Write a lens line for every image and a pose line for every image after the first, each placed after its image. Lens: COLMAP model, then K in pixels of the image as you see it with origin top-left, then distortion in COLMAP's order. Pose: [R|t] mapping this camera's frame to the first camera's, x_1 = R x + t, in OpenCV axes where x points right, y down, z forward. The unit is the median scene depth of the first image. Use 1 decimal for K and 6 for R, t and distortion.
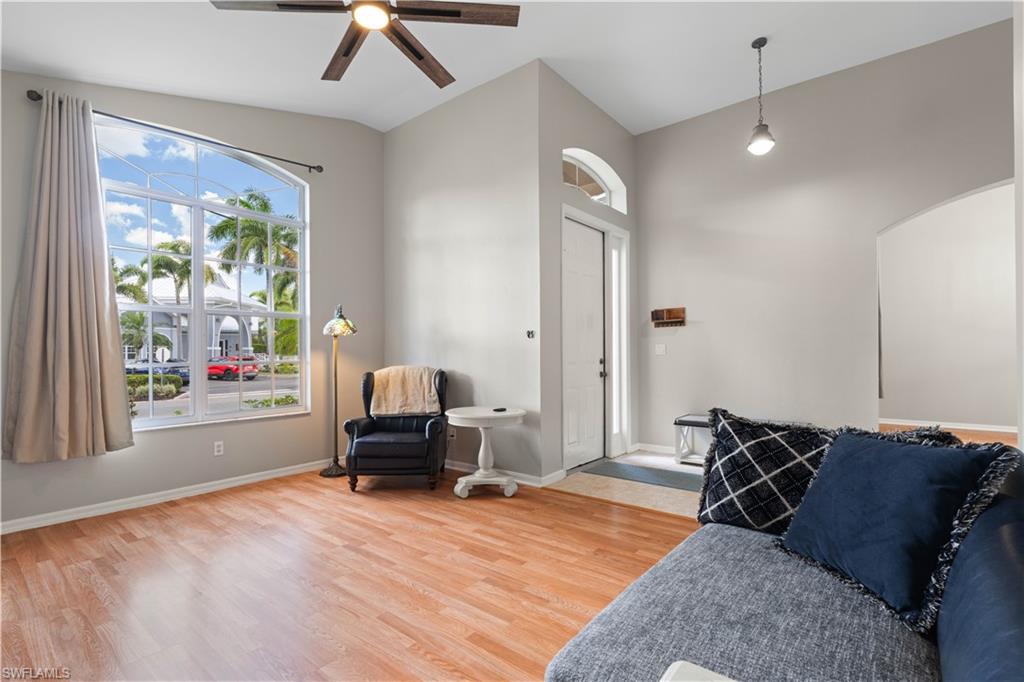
lens RADIAL K [[464.3, 0, 520.0], [0, 464.3, 360.0], [0, 0, 1]] dist [-0.008699, 0.002936]
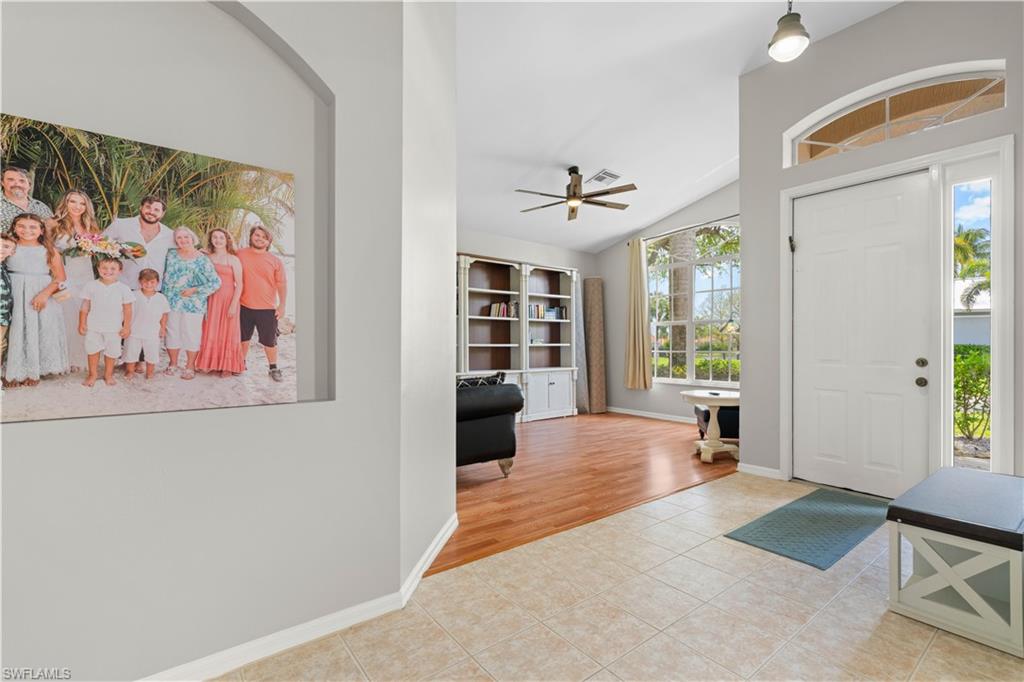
lens RADIAL K [[464.3, 0, 508.8], [0, 464.3, 343.1], [0, 0, 1]] dist [-0.008699, 0.002936]
pose [[-0.237879, -0.001146, -0.971294, 1.648296], [-0.022643, 0.999734, 0.004366, -0.019102], [0.971031, 0.023032, -0.237842, 0.997510]]
